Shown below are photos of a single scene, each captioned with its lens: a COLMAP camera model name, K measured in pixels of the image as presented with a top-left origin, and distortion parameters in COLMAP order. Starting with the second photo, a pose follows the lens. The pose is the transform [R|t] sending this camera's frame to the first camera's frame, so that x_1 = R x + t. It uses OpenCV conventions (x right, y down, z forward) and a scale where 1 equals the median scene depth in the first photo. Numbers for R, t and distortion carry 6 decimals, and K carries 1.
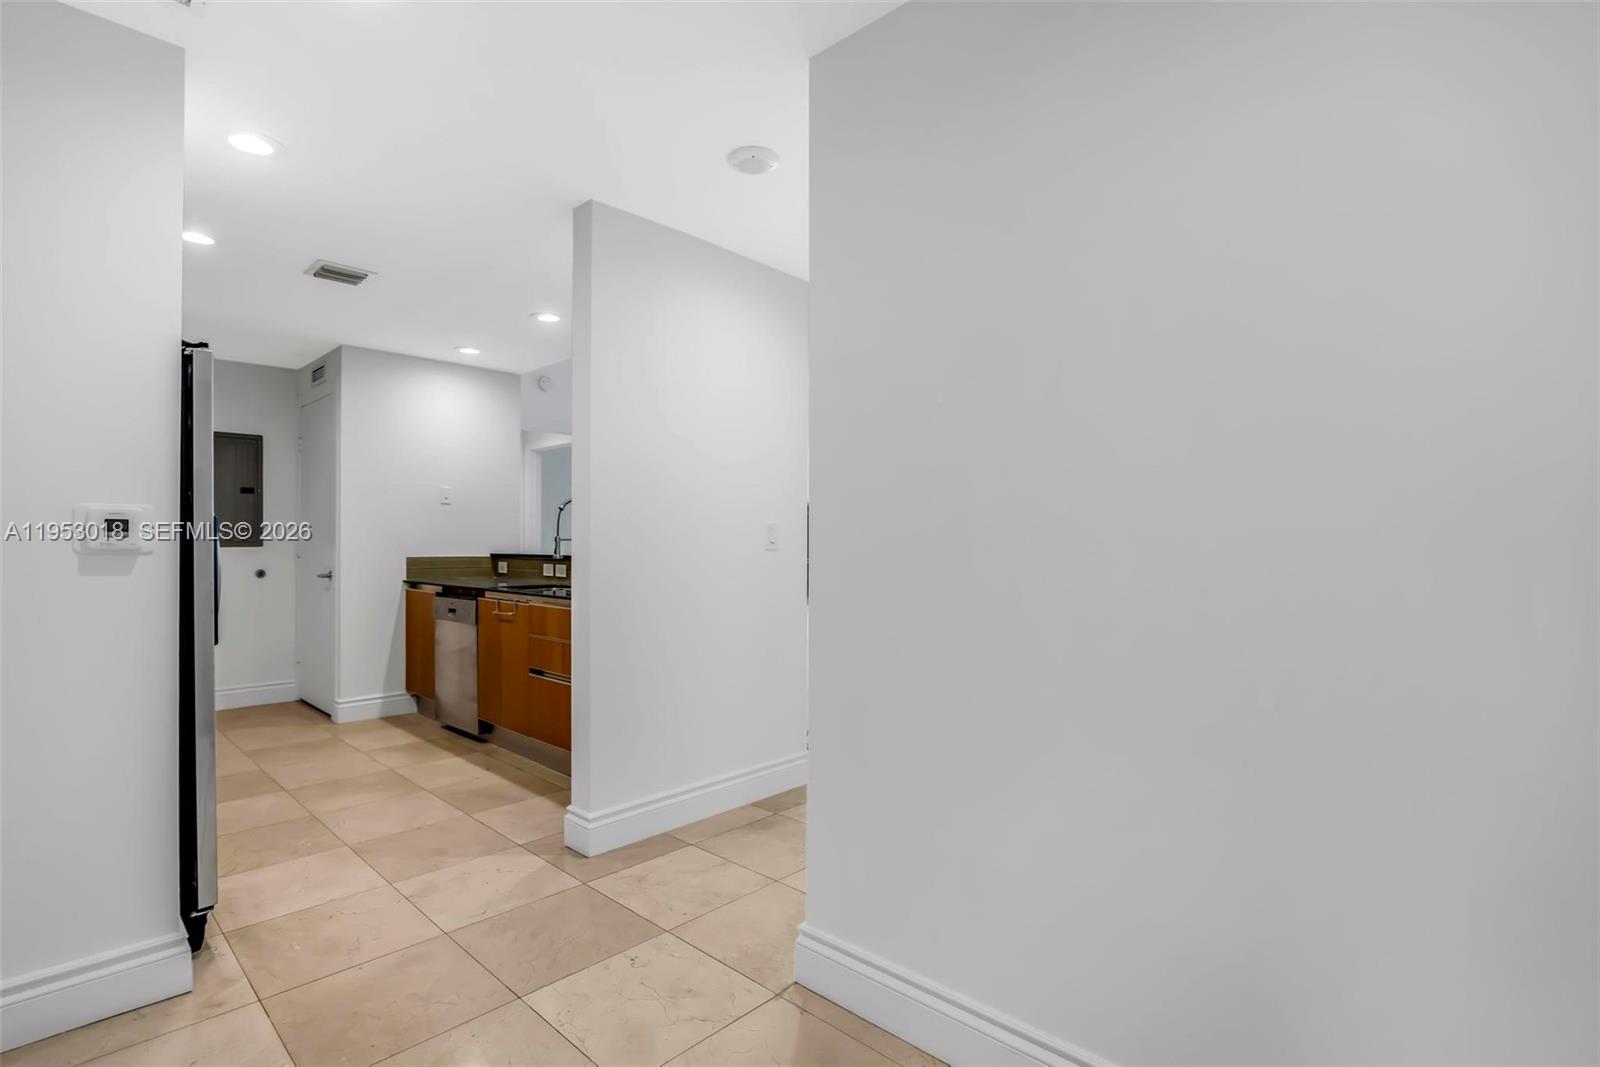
lens RADIAL K [[760.7, 0, 800.1], [0, 760.7, 548.4], [0, 0, 1]] dist [-0.002169, -0.000051]
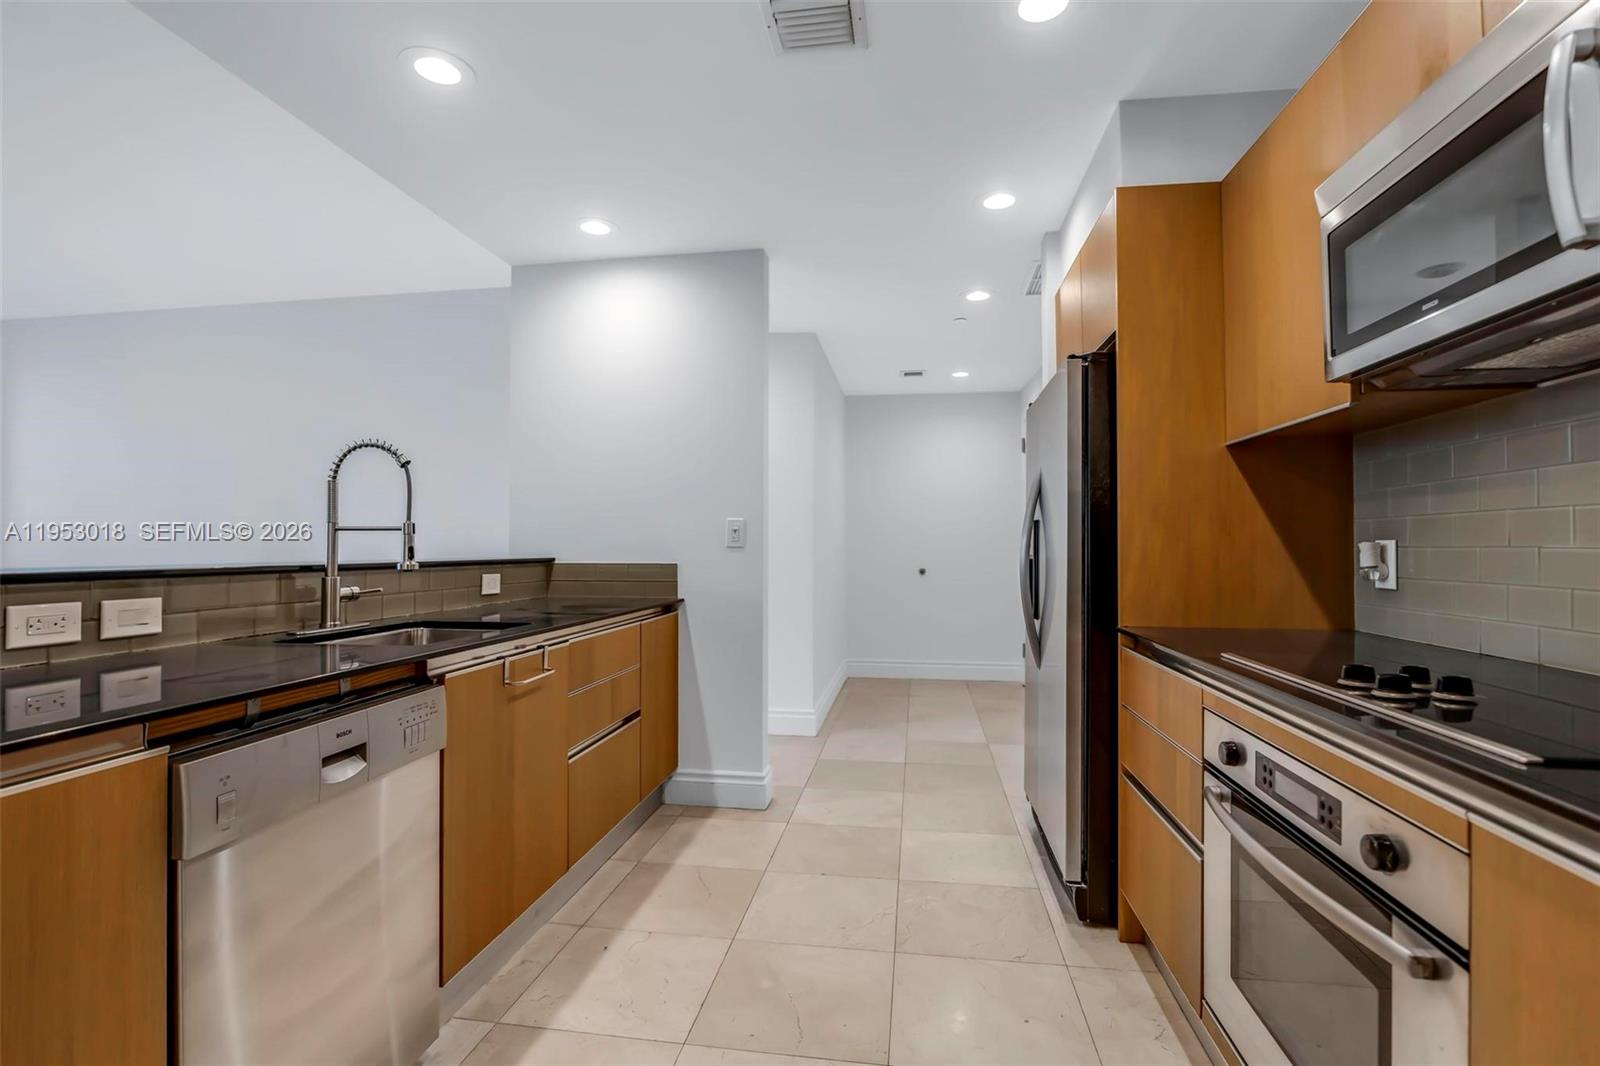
lens RADIAL K [[760.7, 0, 800.1], [0, 760.7, 547.9], [0, 0, 1]] dist [-0.002169, -0.000051]
pose [[-0.571985, 0.004136, 0.820253, -0.754721], [0.009822, 0.999950, 0.001807, 0.001893], [-0.820205, 0.009090, -0.571998, 0.956883]]
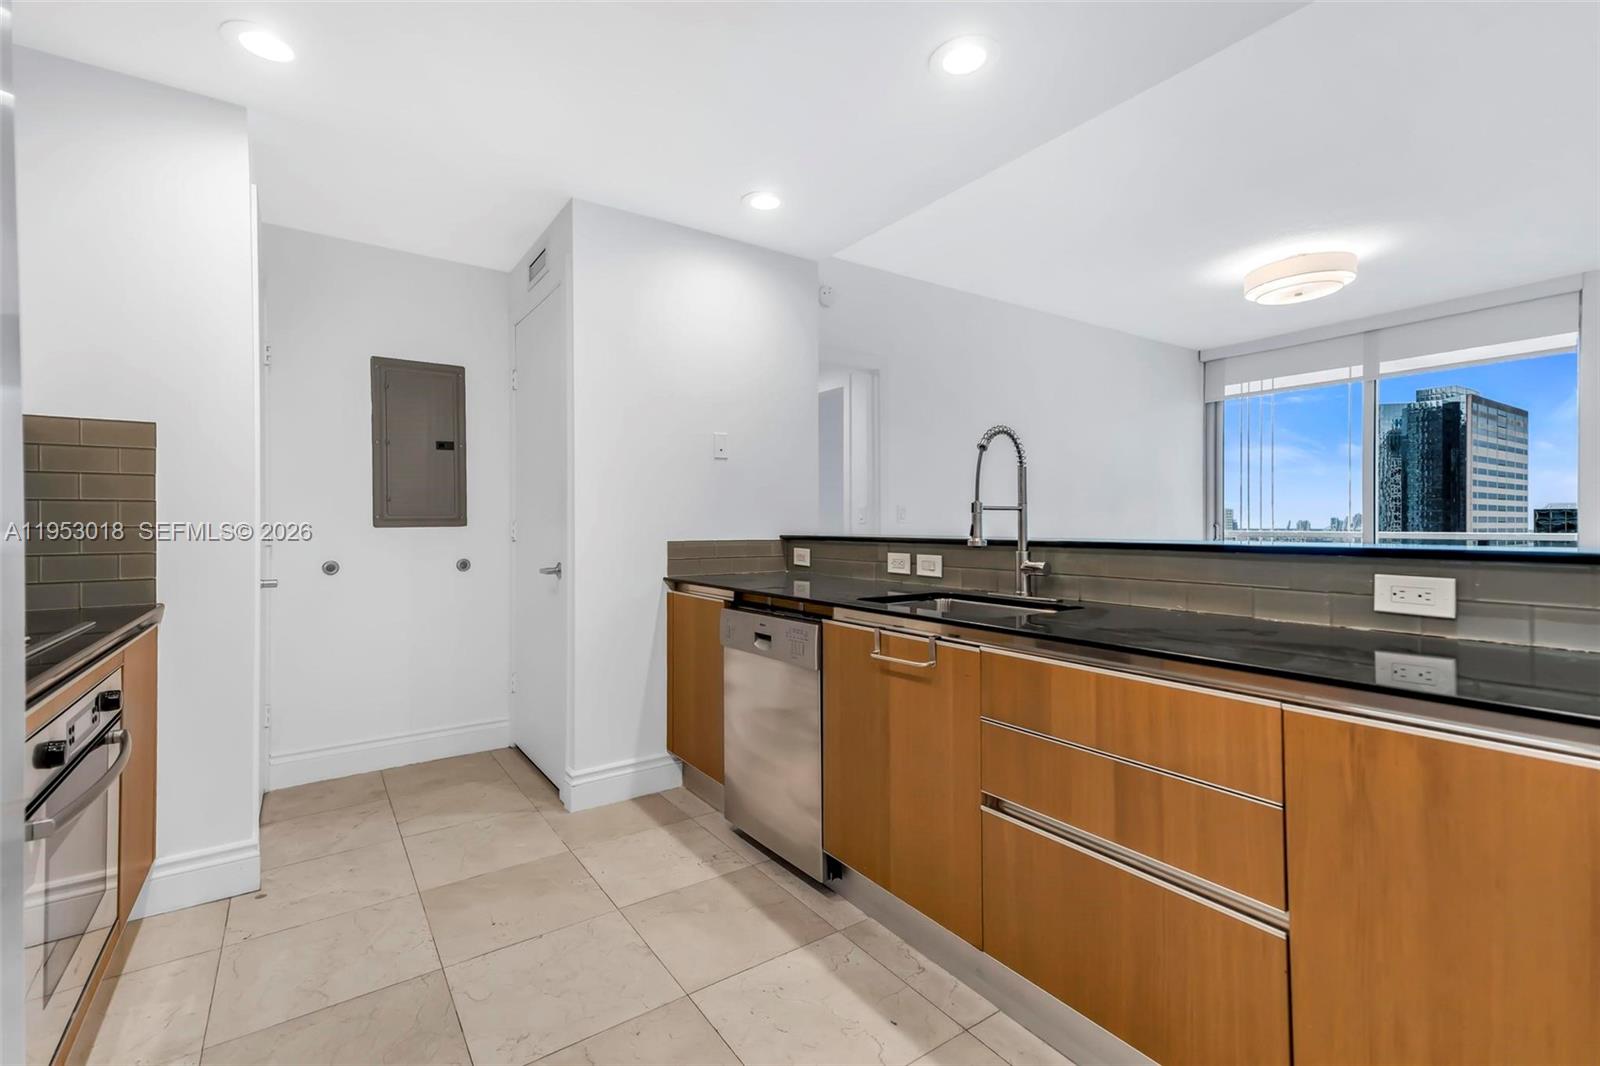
lens RADIAL K [[717.0, 0, 796.3], [0, 717.0, 525.7], [0, 0, 1]] dist [0.052367, -0.000029]
pose [[0.978604, -0.005625, -0.205676, -0.303013], [0.005021, 0.999981, -0.003456, 0.001118], [0.205691, 0.002349, 0.978614, 0.455037]]
